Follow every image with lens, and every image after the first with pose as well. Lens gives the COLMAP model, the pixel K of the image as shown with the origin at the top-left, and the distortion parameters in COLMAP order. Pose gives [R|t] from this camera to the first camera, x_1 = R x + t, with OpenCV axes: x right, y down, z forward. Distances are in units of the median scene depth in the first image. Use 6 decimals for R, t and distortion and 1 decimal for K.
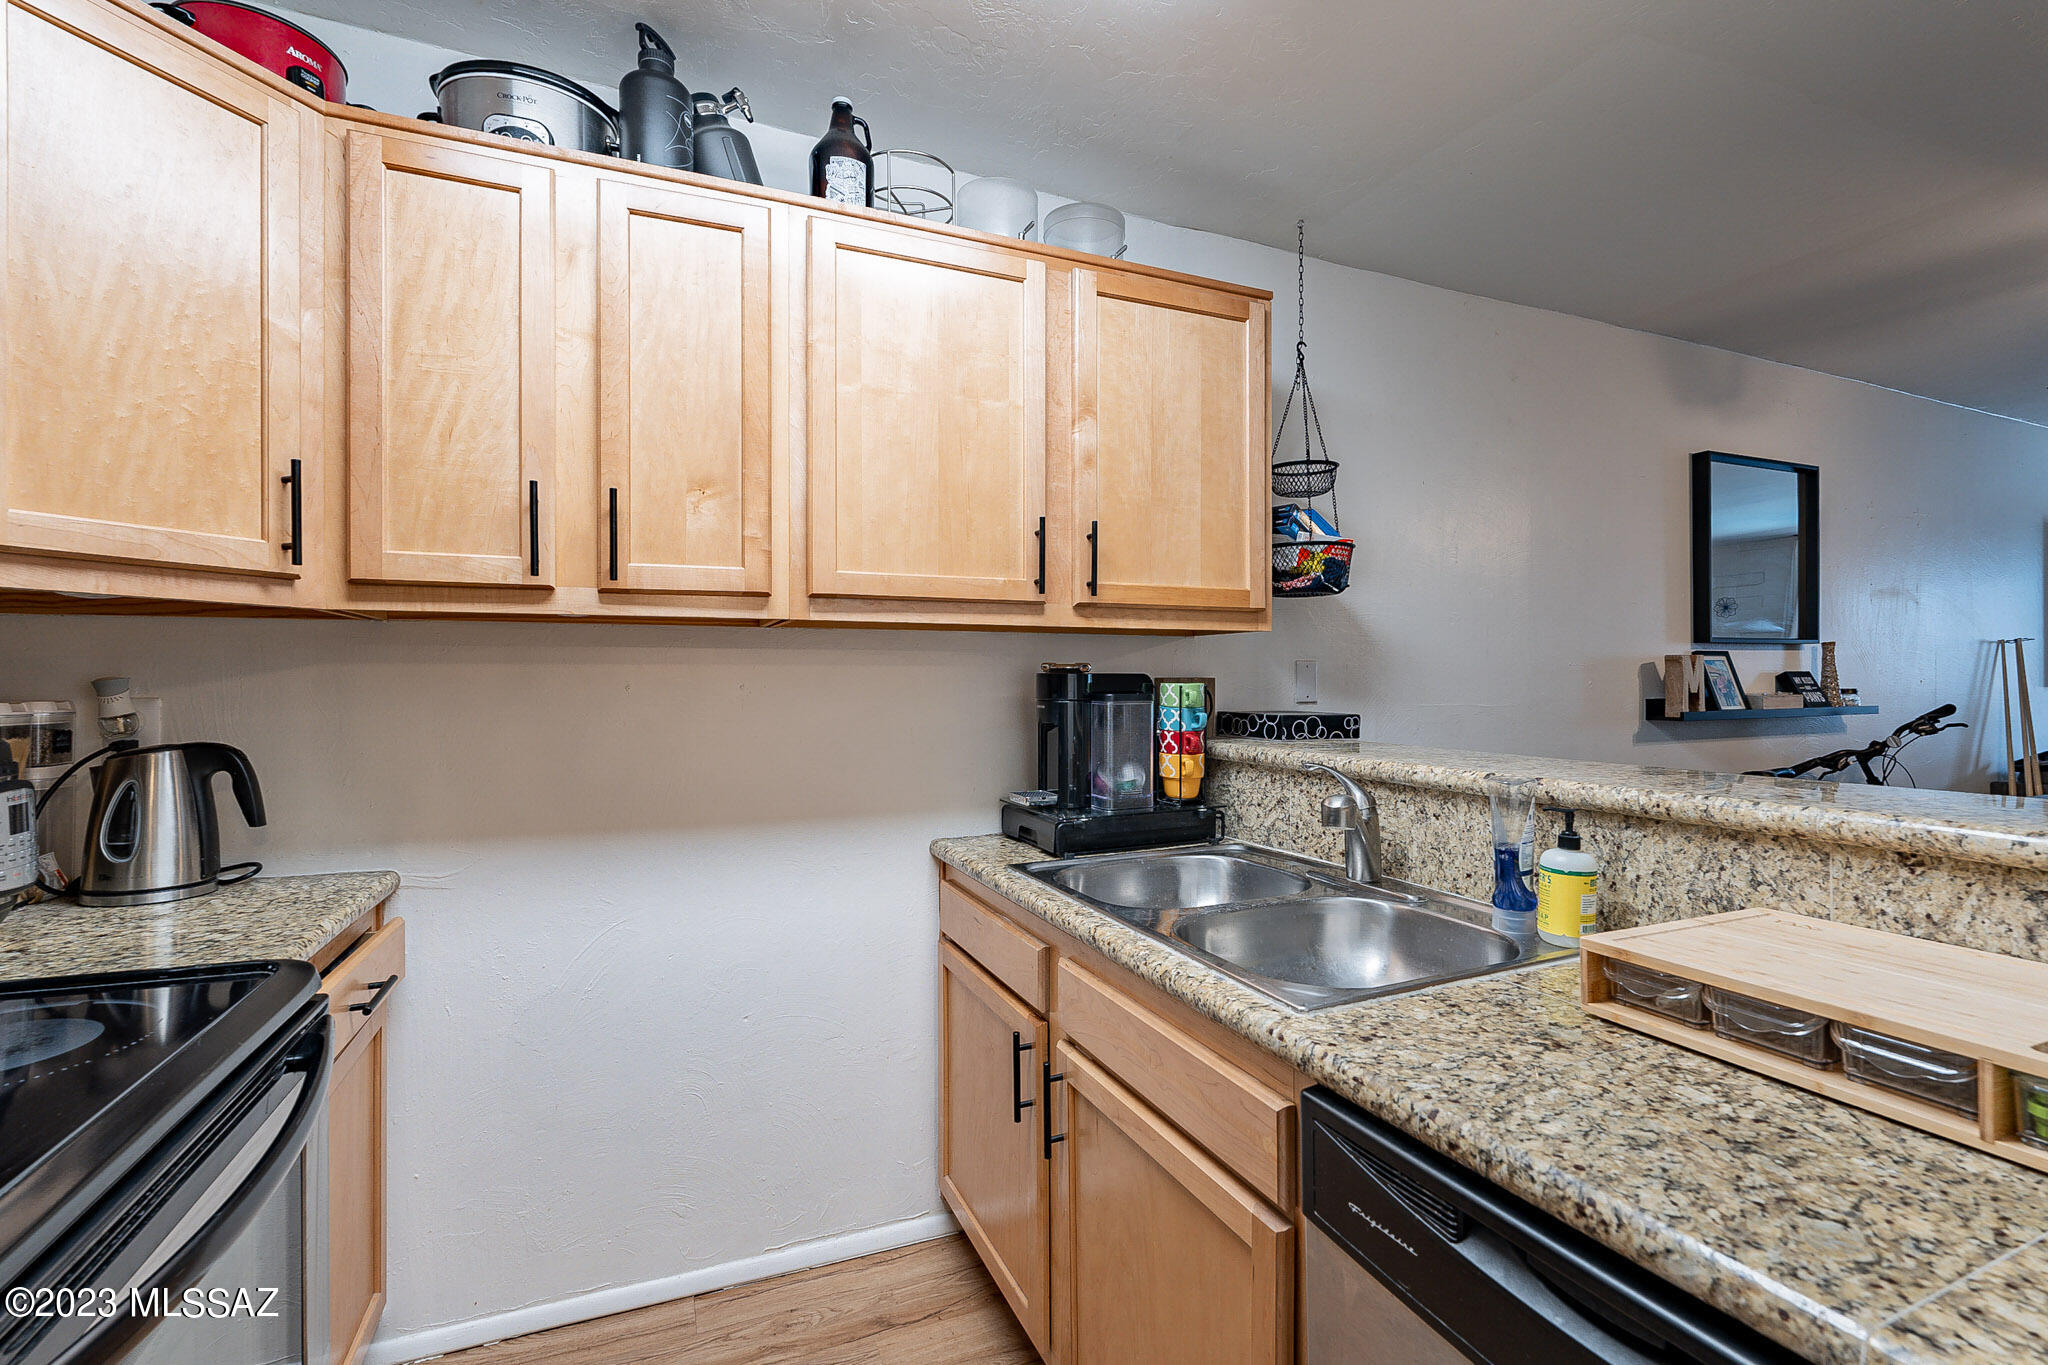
lens RADIAL K [[906.9, 0, 1012.0], [0, 906.9, 678.3], [0, 0, 1]] dist [-0.001547, 0.000025]
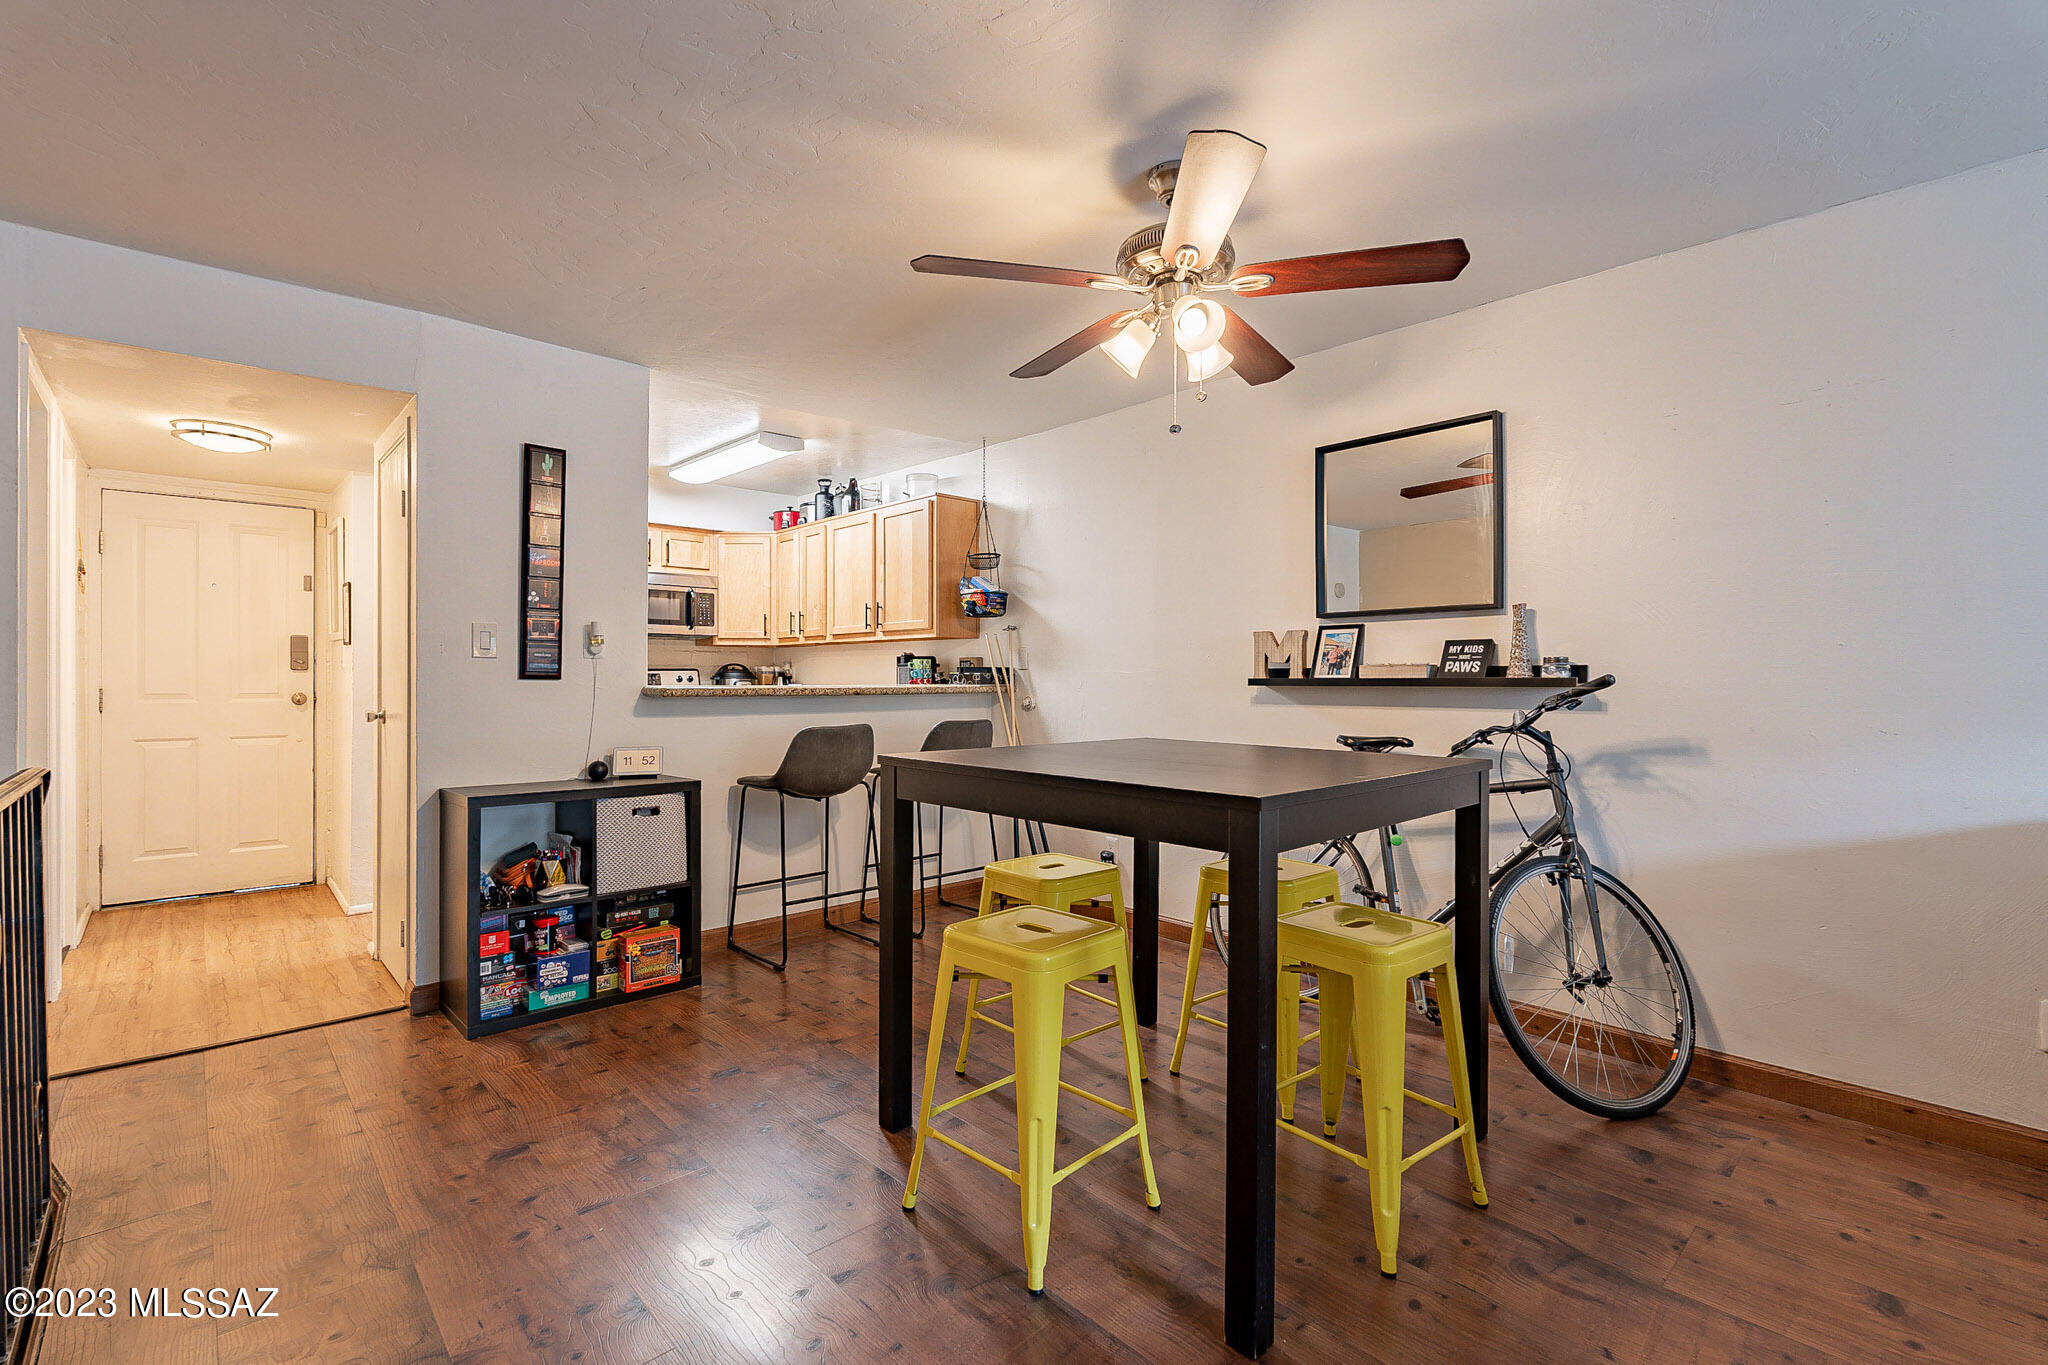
lens RADIAL K [[906.9, 0, 1012.0], [0, 906.9, 678.3], [0, 0, 1]] dist [-0.001547, 0.000025]
pose [[0.337906, 0.004021, -0.941171, 3.374272], [-0.000795, 0.999992, 0.003987, 0.061169], [0.941180, -0.000599, 0.337906, 0.511808]]
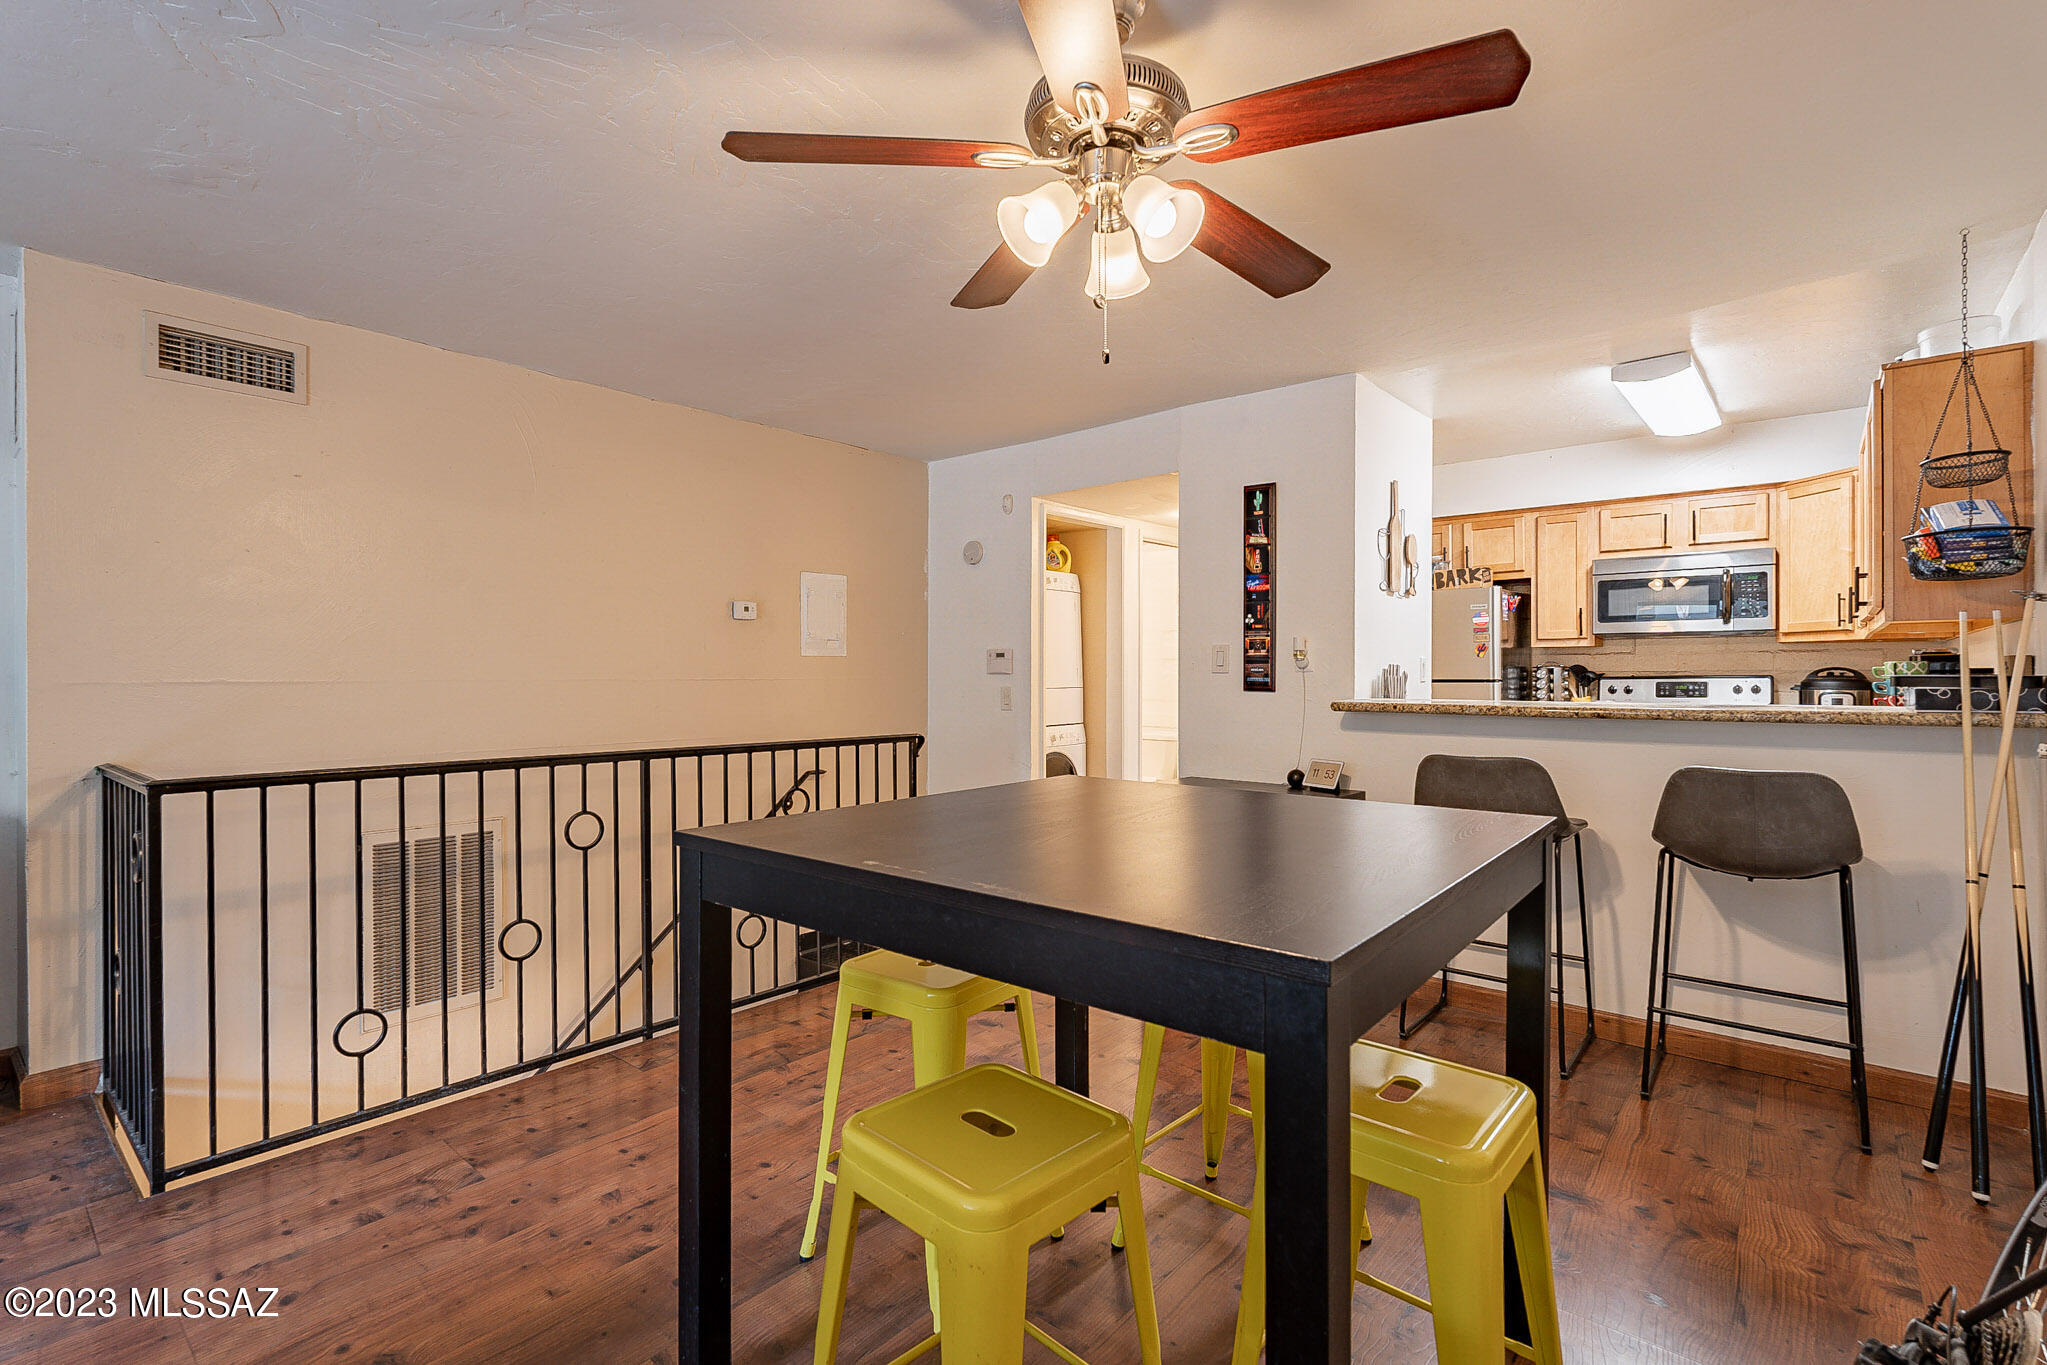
lens RADIAL K [[941.8, 0, 1020.1], [0, 941.8, 680.4], [0, 0, 1]] dist [-0.002150, 0.000834]
pose [[-0.888537, 0.004892, -0.458778, 2.683620], [0.004104, 0.999988, 0.002715, 0.033959], [0.458786, 0.000529, -0.888547, 2.153126]]
